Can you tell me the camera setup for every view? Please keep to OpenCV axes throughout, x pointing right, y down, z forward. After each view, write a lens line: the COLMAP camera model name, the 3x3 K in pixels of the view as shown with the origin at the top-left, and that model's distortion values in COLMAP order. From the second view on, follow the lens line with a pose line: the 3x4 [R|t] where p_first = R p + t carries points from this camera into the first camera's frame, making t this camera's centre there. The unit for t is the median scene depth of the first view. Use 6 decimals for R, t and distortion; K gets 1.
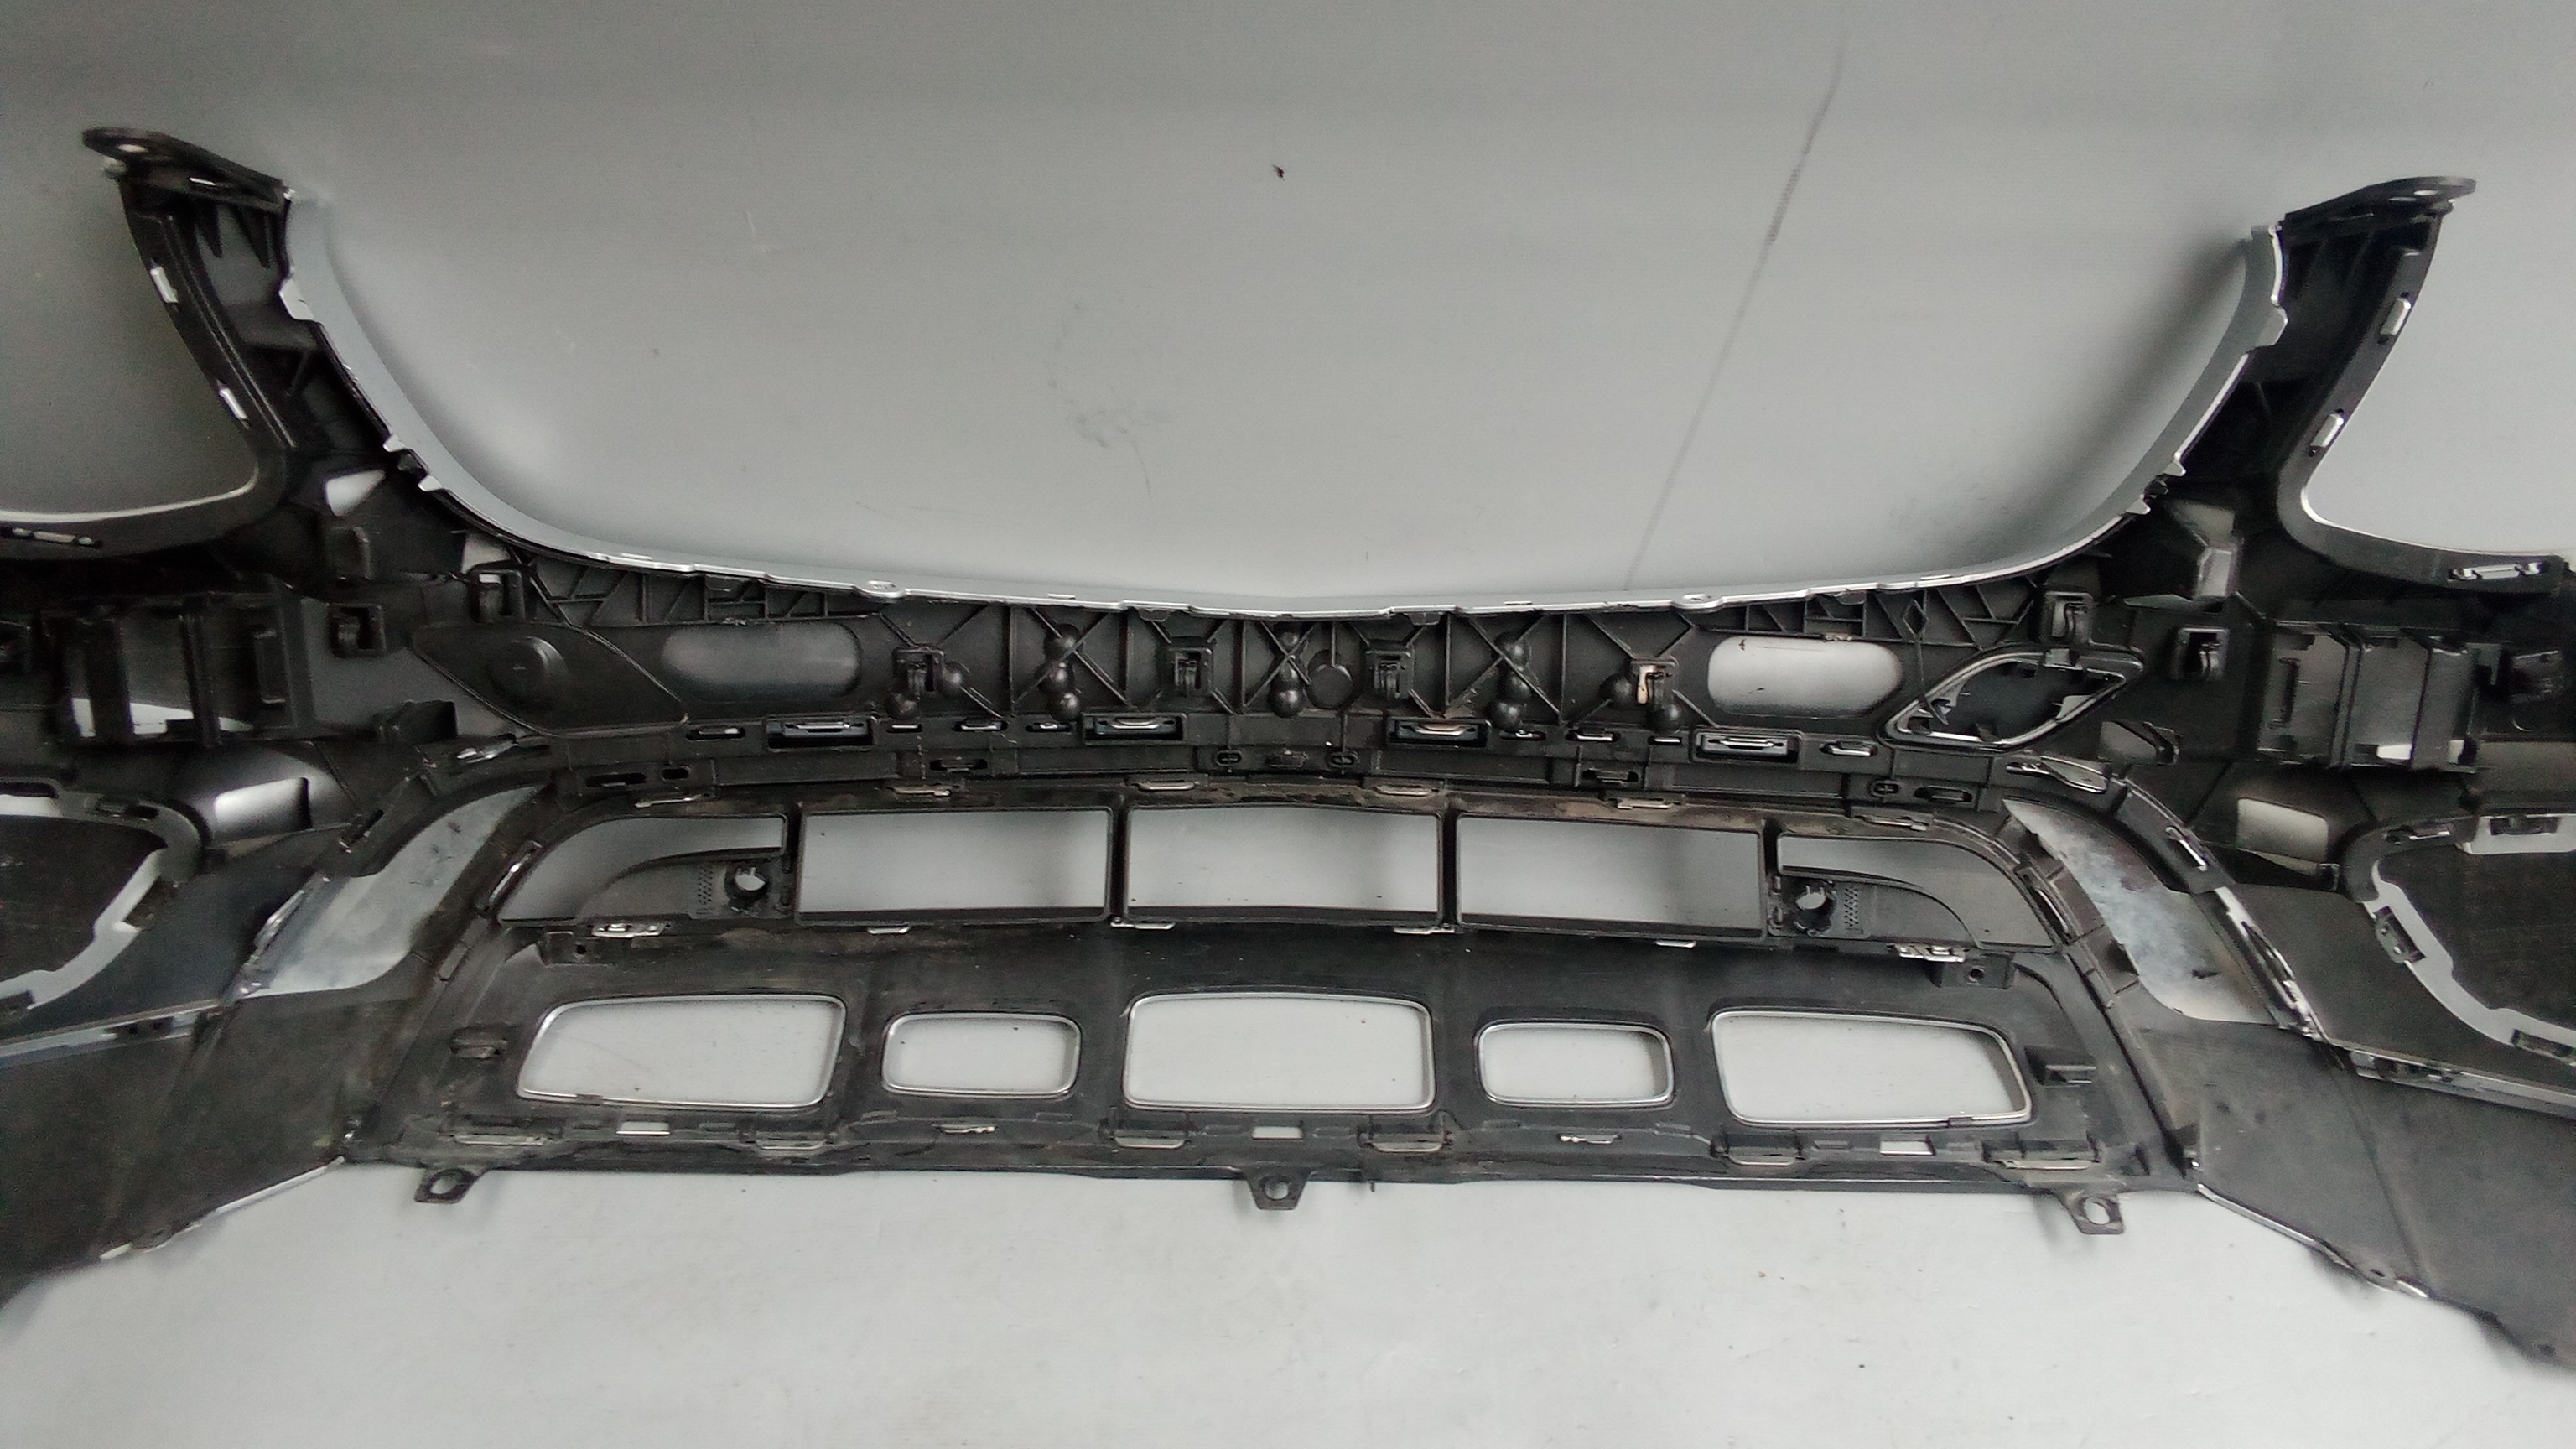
lens RADIAL K [[1999.8, 0, 1305.6], [0, 1999.8, 701.7], [0, 0, 1]] dist [0.044913, -0.100583]
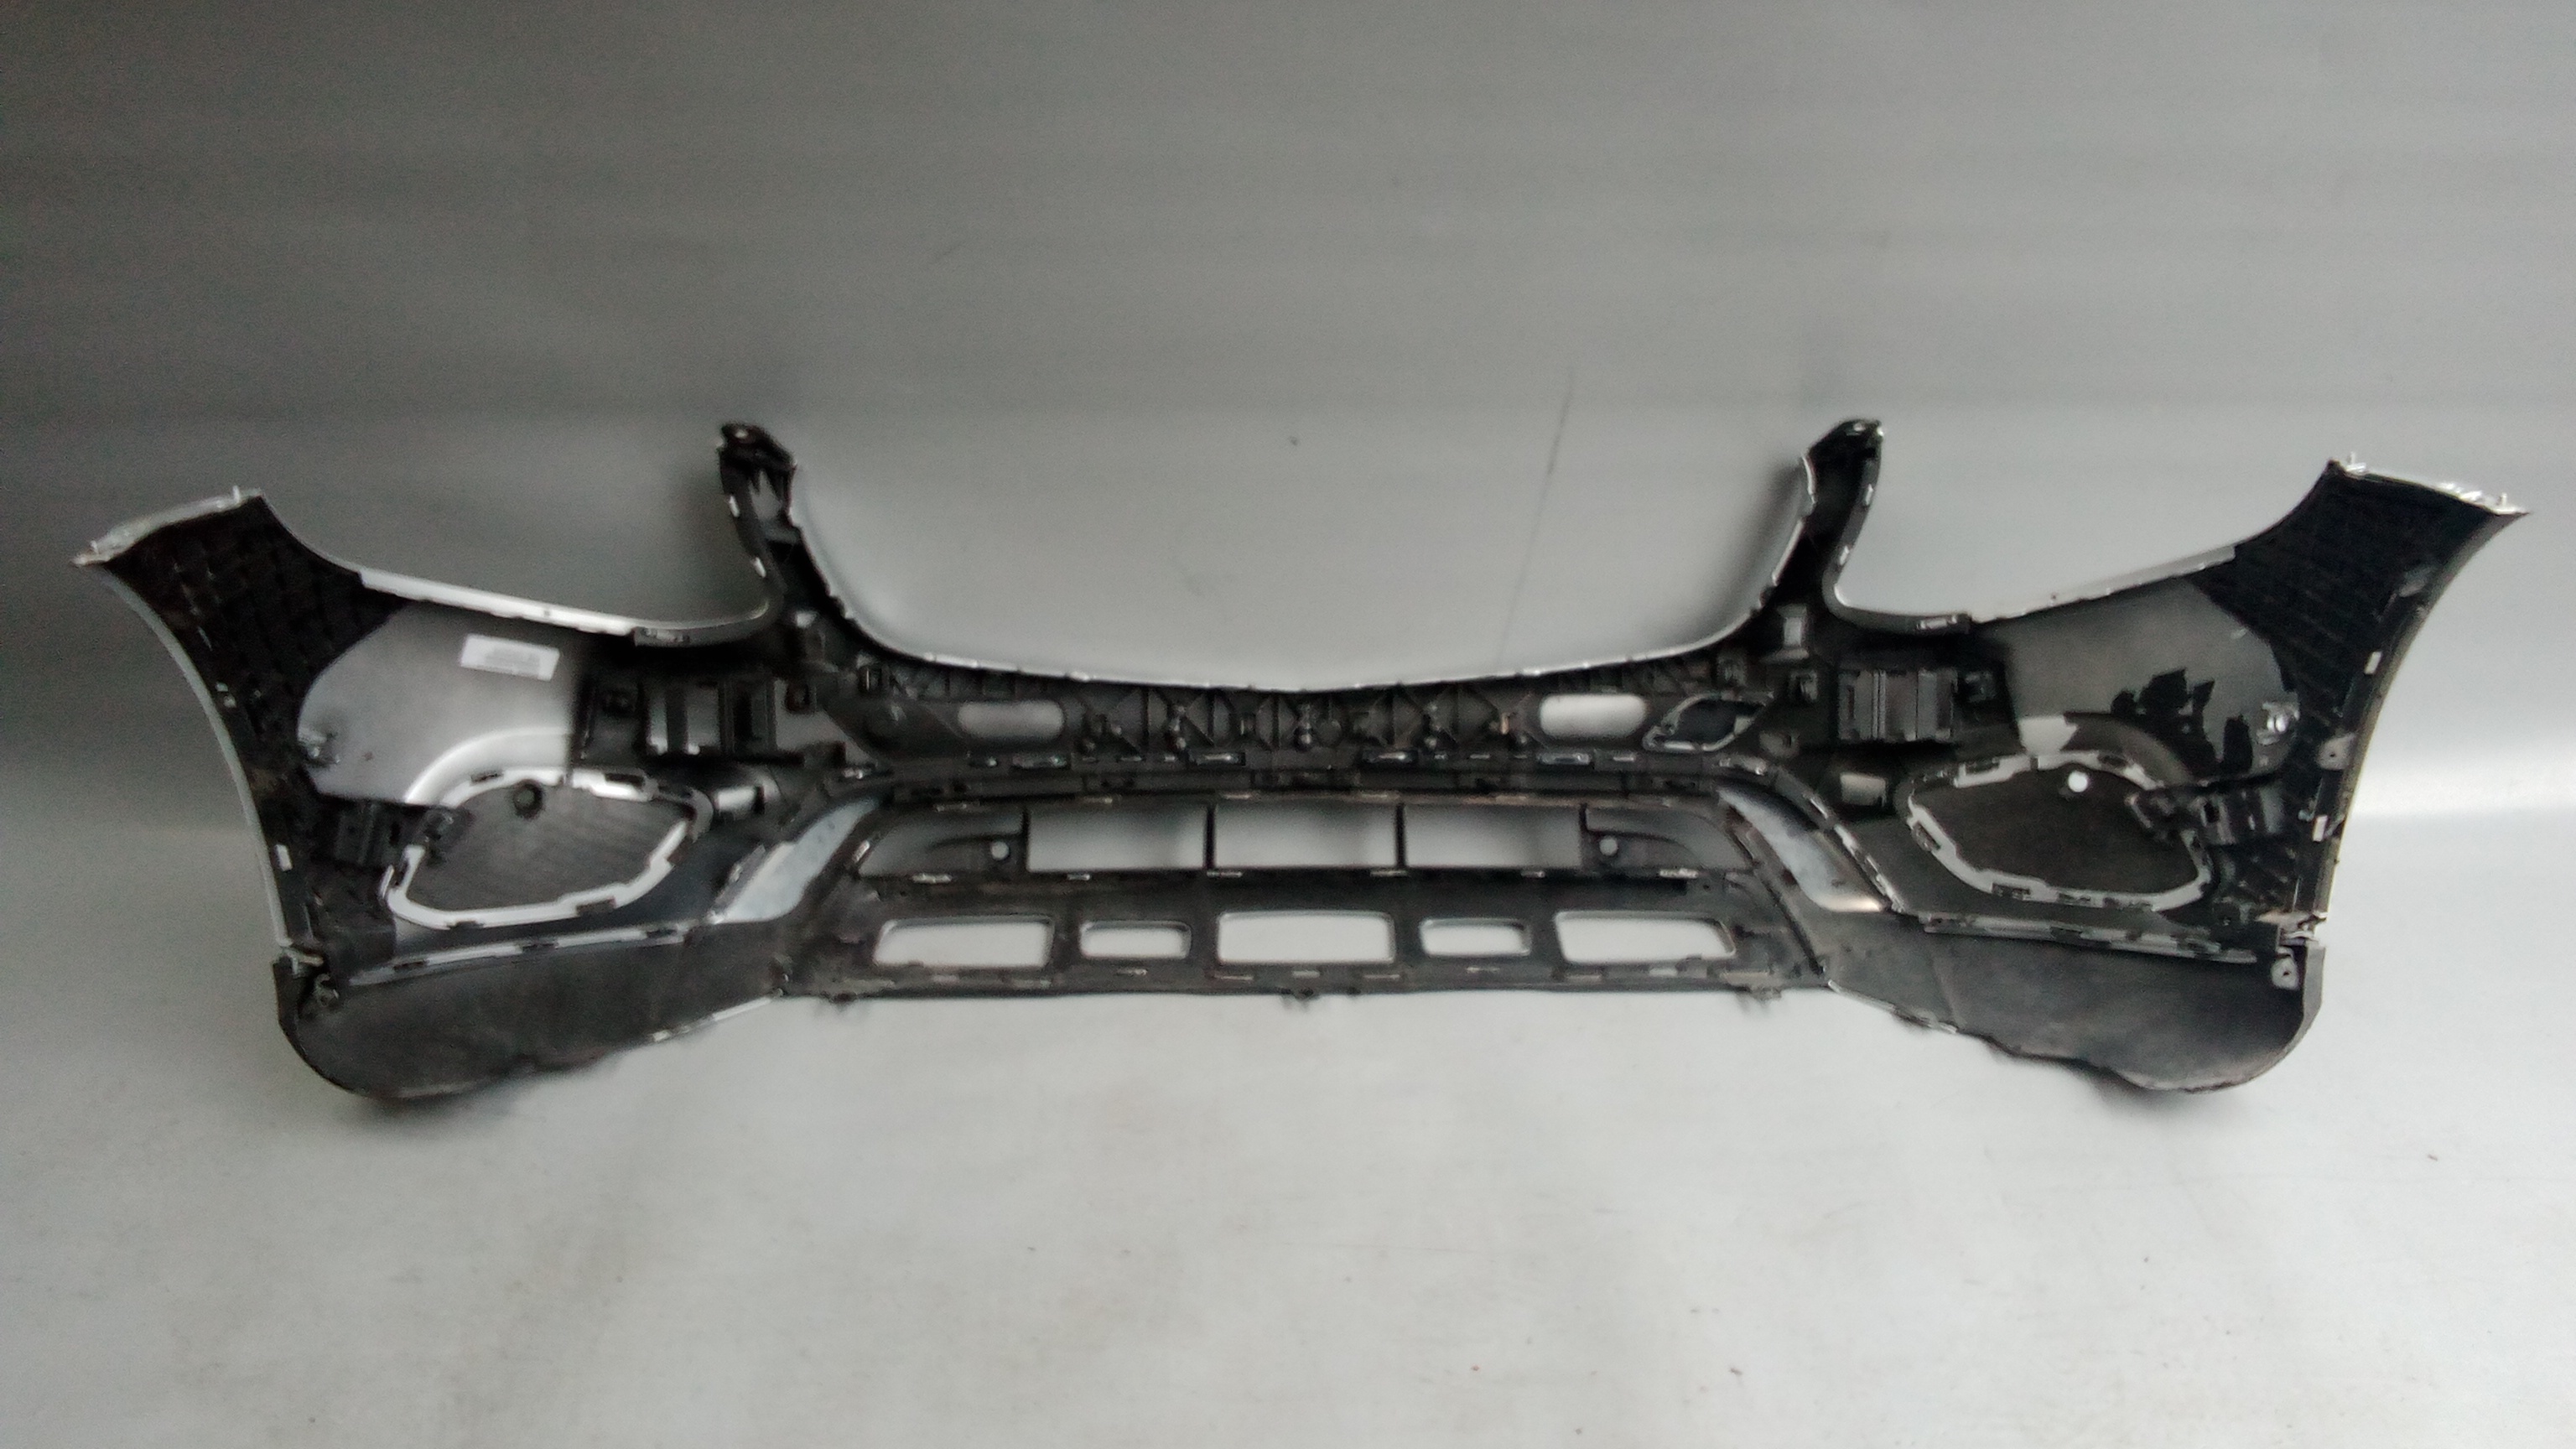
lens RADIAL K [[1999.8, 0, 1305.6], [0, 1999.8, 701.7], [0, 0, 1]] dist [0.044913, -0.100583]
pose [[0.999595, -0.027715, 0.006513, -0.019188], [0.028465, 0.976973, -0.211455, 0.345939], [-0.000502, 0.211554, 0.977366, -0.745244]]
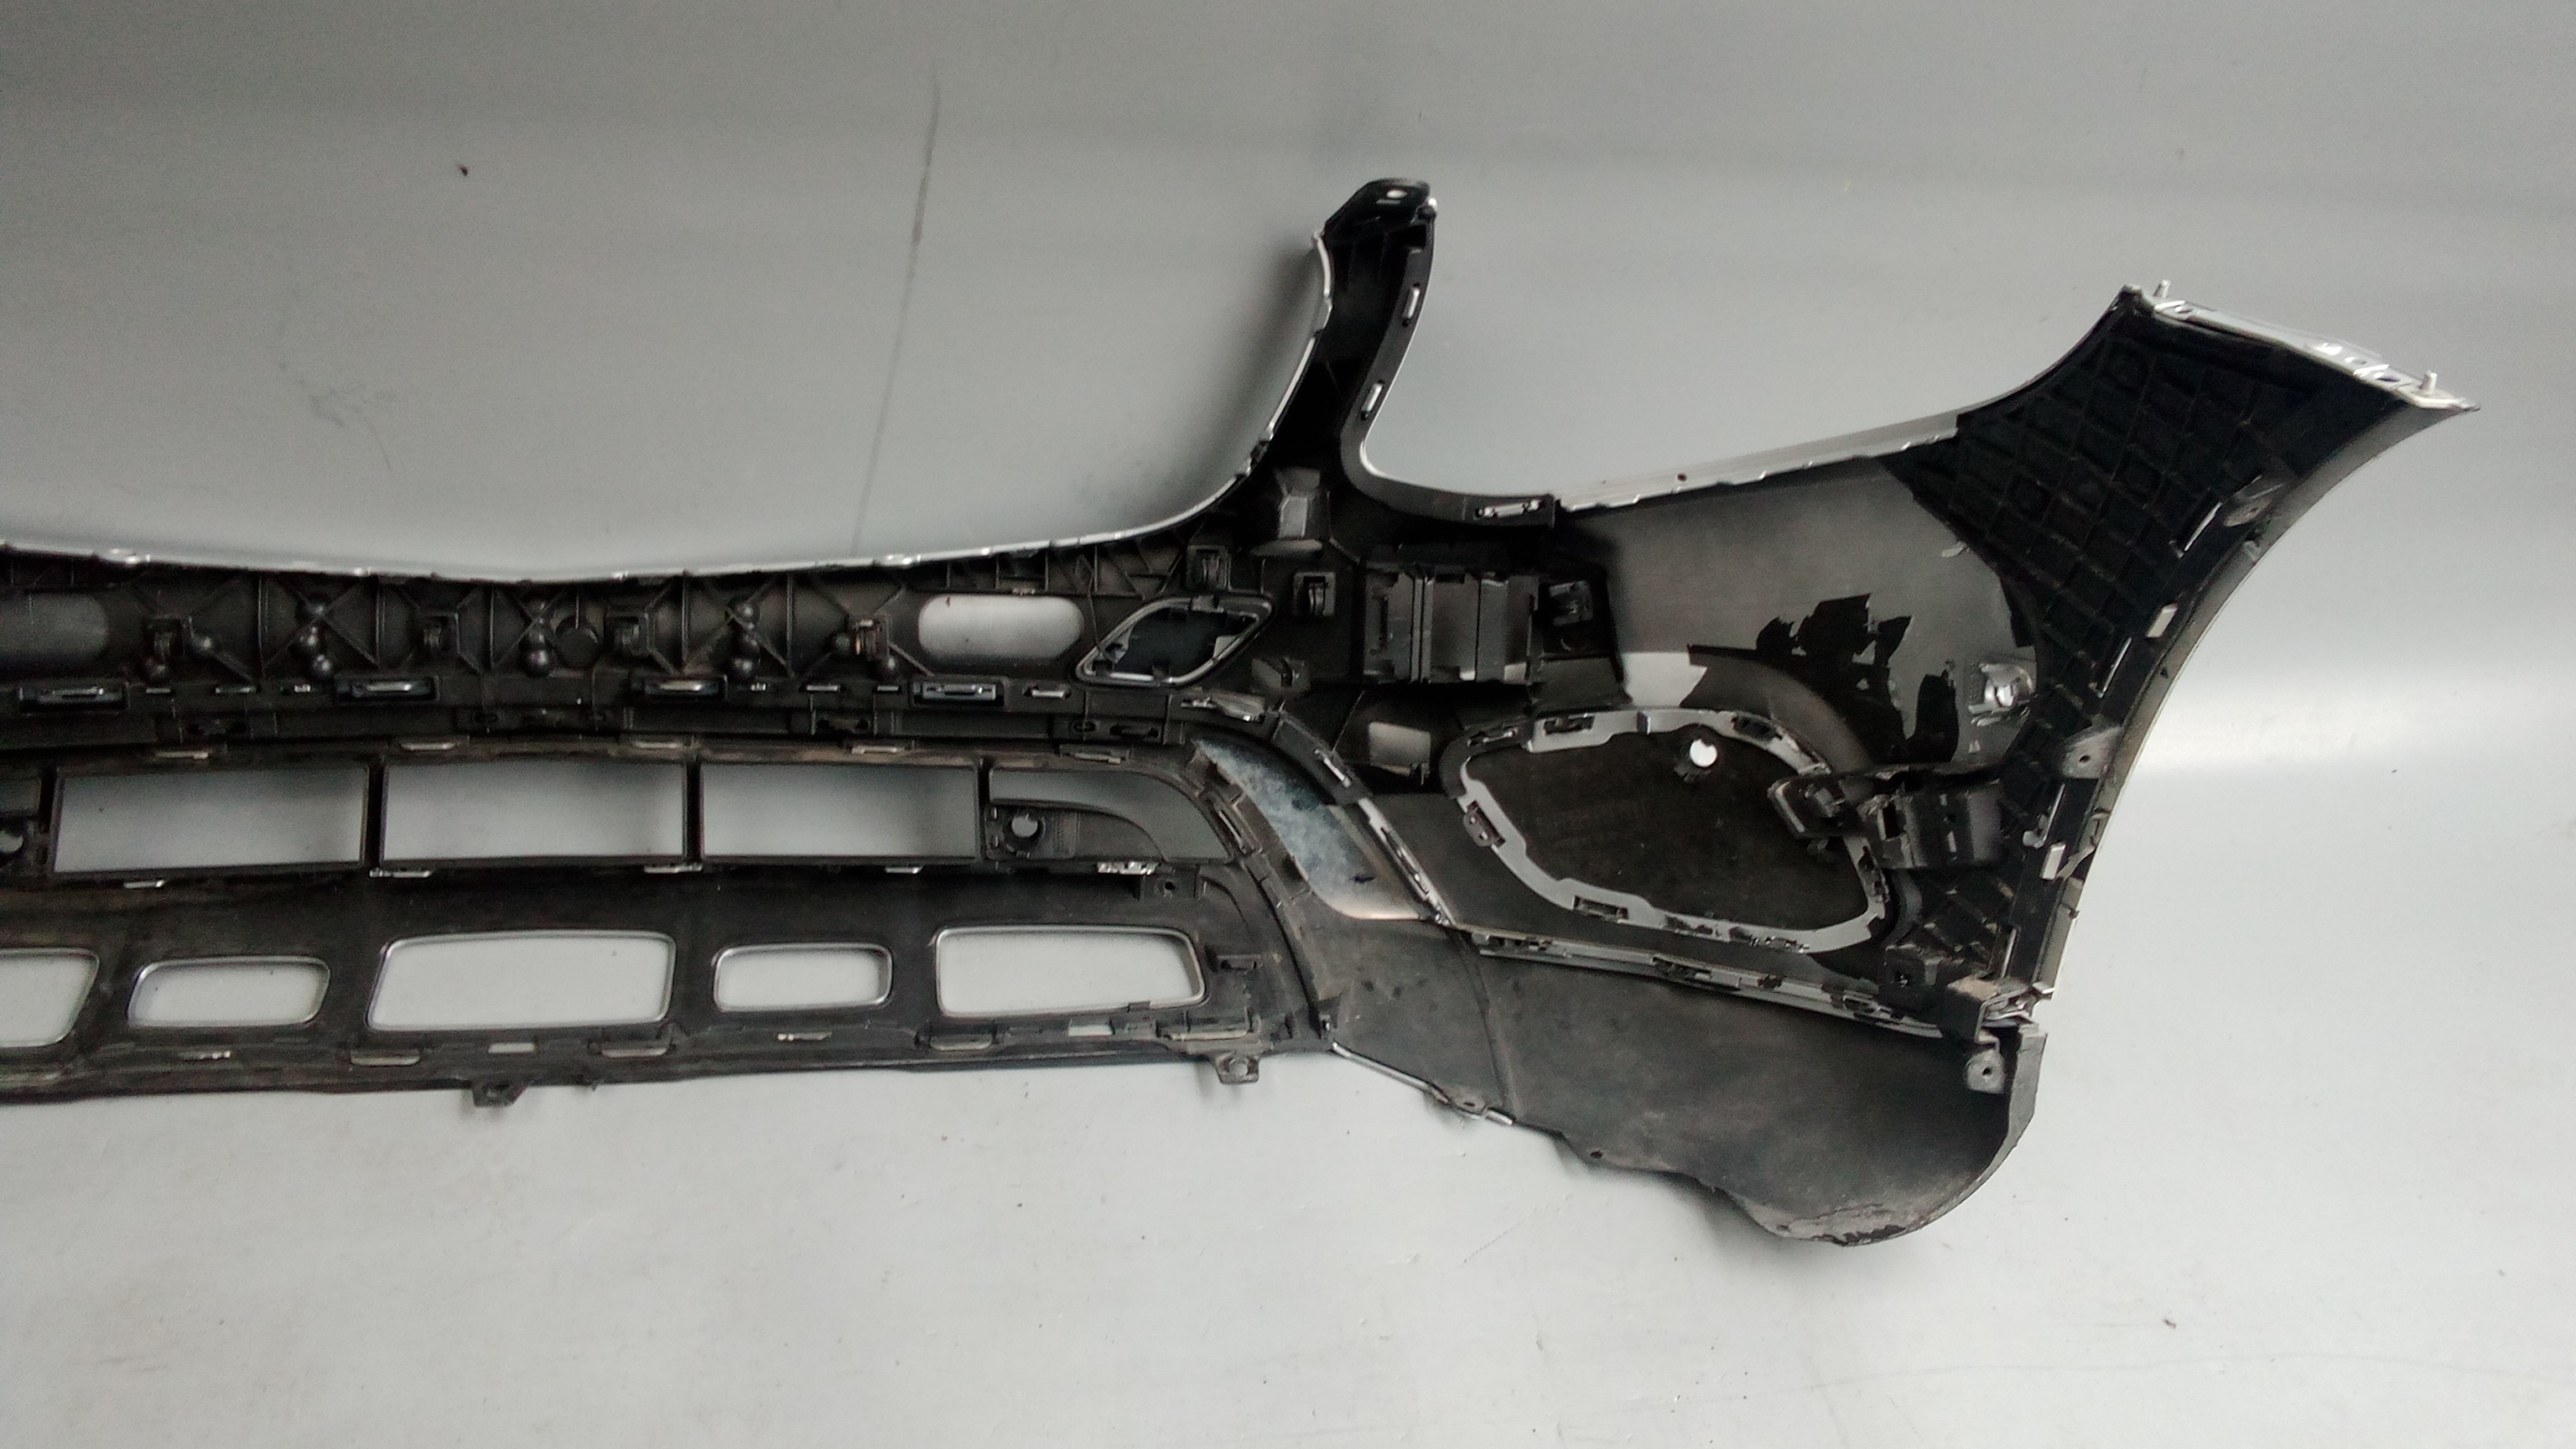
lens RADIAL K [[1999.8, 0, 1305.6], [0, 1999.8, 701.7], [0, 0, 1]] dist [0.044913, -0.100583]
pose [[0.985823, -0.023664, 0.166114, 0.229955], [0.036972, 0.996308, -0.077487, 0.125986], [-0.163667, 0.082530, 0.983057, -0.158415]]
